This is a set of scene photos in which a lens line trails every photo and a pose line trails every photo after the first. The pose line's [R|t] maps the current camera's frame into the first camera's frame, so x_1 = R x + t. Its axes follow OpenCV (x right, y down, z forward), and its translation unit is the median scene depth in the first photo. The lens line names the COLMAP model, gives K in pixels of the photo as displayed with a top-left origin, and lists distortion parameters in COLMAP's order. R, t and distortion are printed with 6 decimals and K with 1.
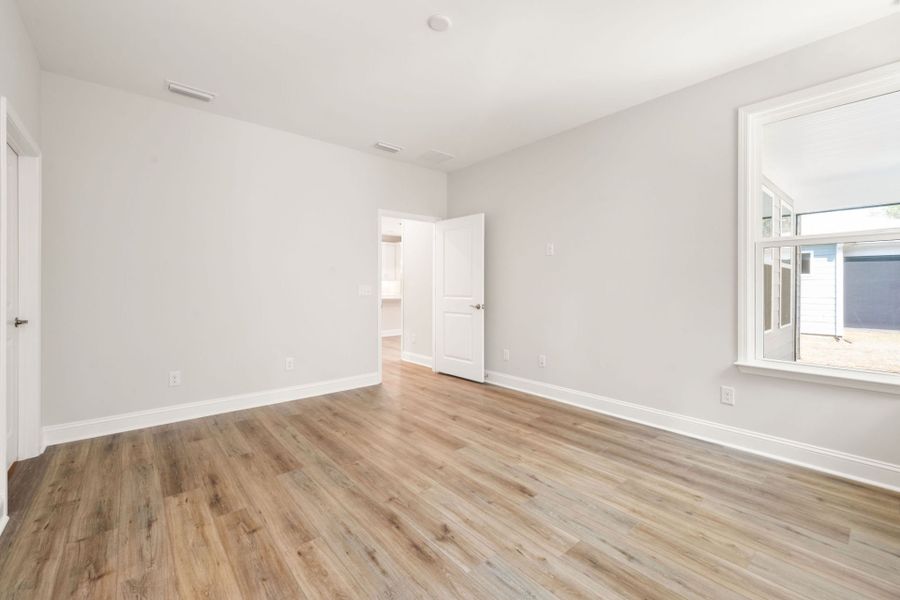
lens RADIAL K [[378.6, 0, 454.3], [0, 378.6, 289.1], [0, 0, 1]] dist [-0.003139, -0.000565]
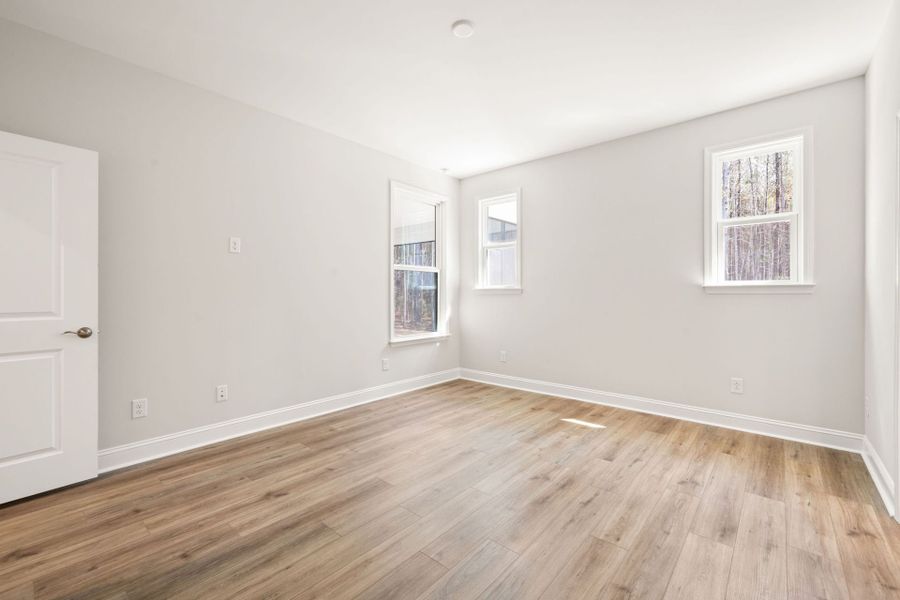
lens RADIAL K [[378.6, 0, 454.3], [0, 378.6, 289.1], [0, 0, 1]] dist [-0.003139, -0.000565]
pose [[-0.148604, 0.008690, 0.988859, -1.009977], [0.005785, 0.999952, -0.007918, -0.010028], [-0.988880, 0.004543, -0.148647, 1.154646]]
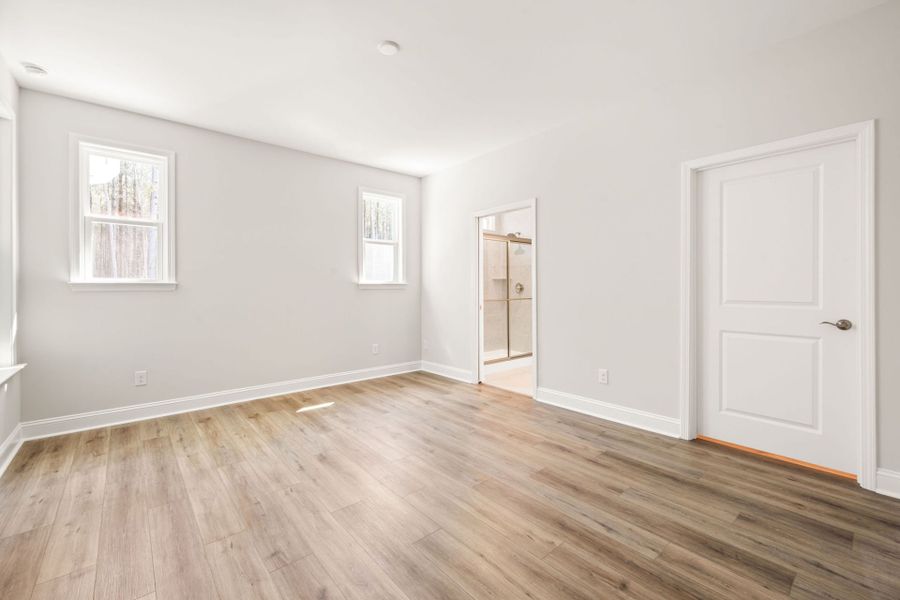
lens RADIAL K [[378.6, 0, 454.3], [0, 378.6, 289.1], [0, 0, 1]] dist [-0.003139, -0.000565]
pose [[-0.999986, 0.004210, -0.003165, -0.218291], [0.004195, 0.999981, 0.004444, -0.007771], [0.003184, 0.004431, -0.999985, 2.064849]]
